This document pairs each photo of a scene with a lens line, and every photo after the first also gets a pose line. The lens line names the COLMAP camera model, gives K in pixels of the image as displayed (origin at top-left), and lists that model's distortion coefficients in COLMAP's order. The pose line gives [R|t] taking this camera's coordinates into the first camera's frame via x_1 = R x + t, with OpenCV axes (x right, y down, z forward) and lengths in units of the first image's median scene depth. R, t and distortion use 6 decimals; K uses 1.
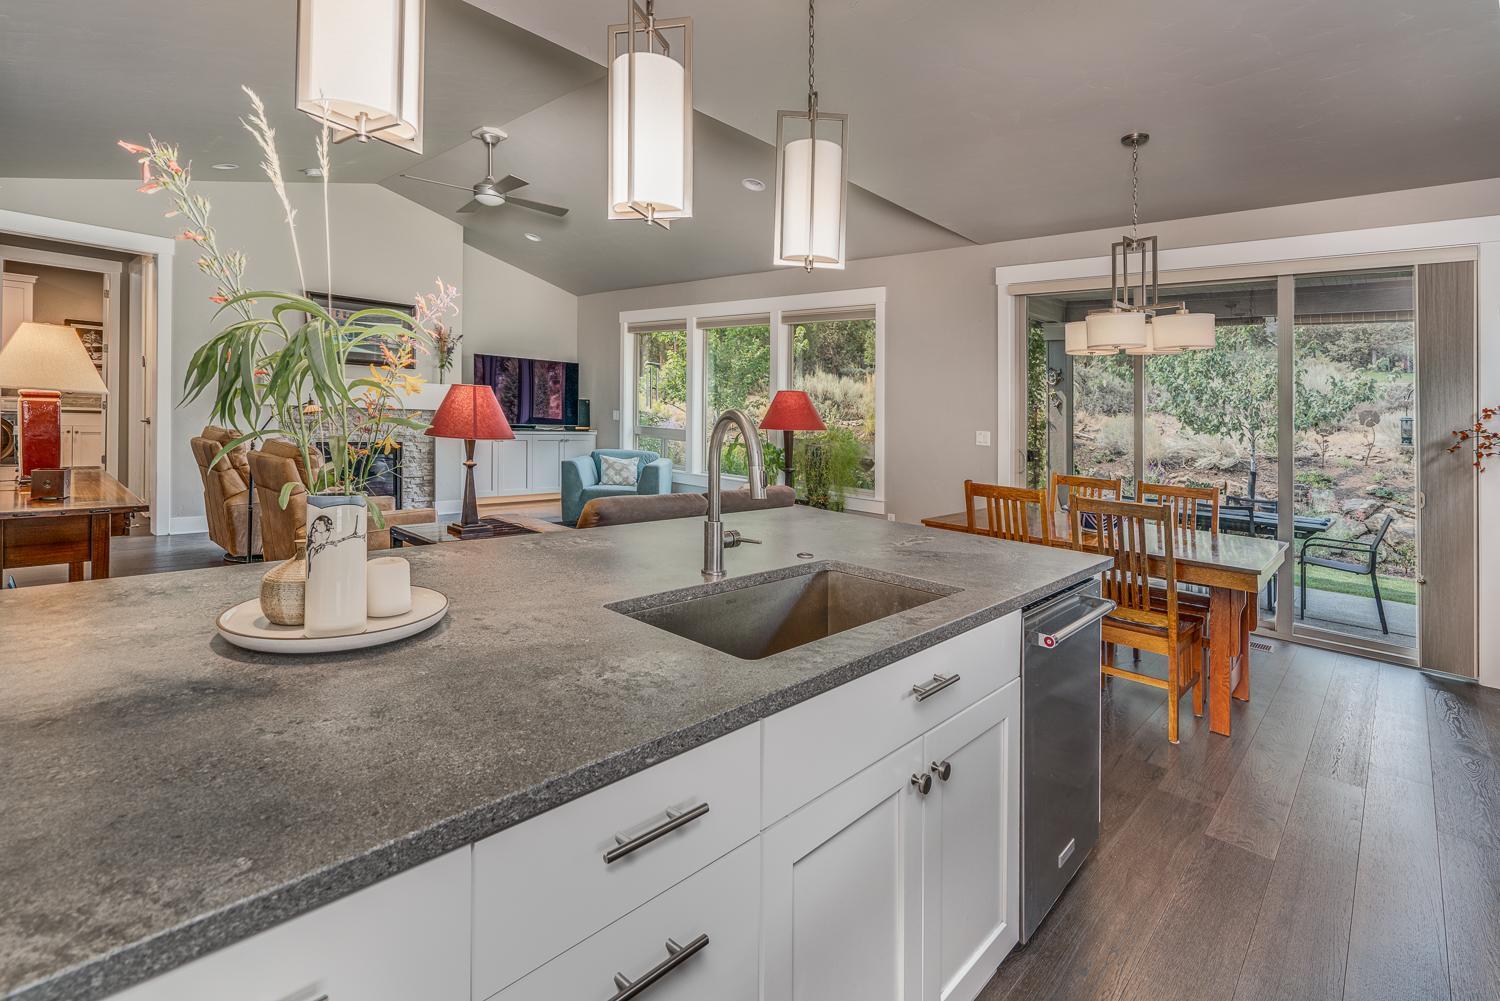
lens RADIAL K [[694.4, 0, 728.1], [0, 694.4, 465.4], [0, 0, 1]] dist [-0.001868, 0.019352]
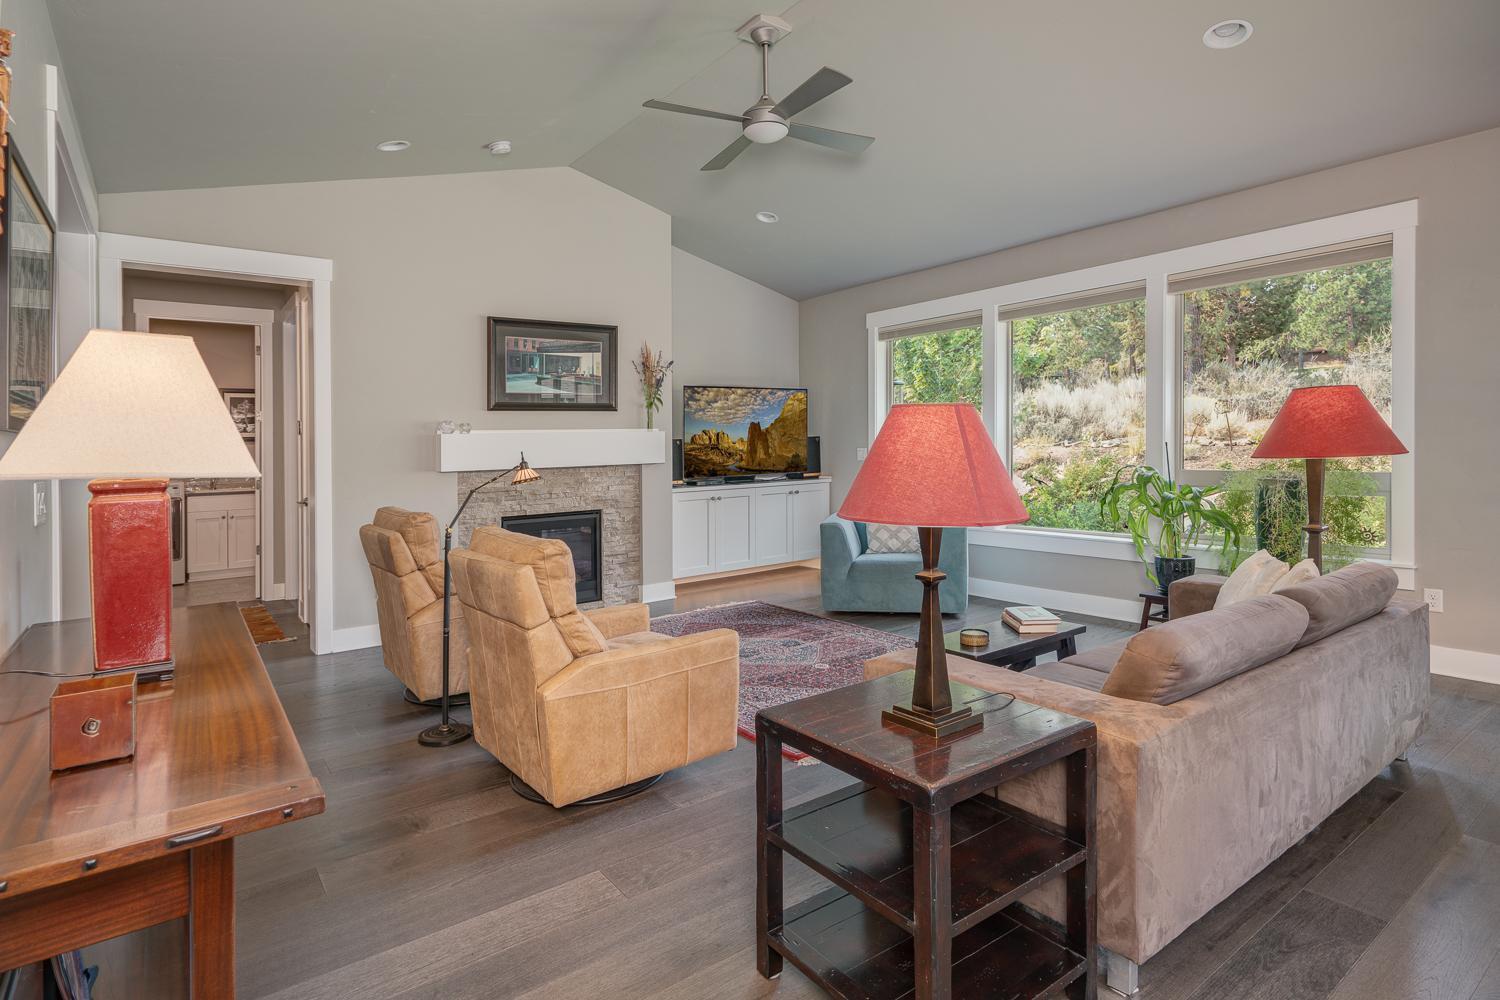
lens RADIAL K [[782.7, 0, 748.0], [0, 782.7, 461.7], [0, 0, 1]] dist [0.024435, -0.000135]
pose [[0.982590, -0.067207, -0.173206, -0.172923], [0.056807, 0.996311, -0.064323, -0.022637], [0.176890, 0.053364, 0.982783, 0.203235]]
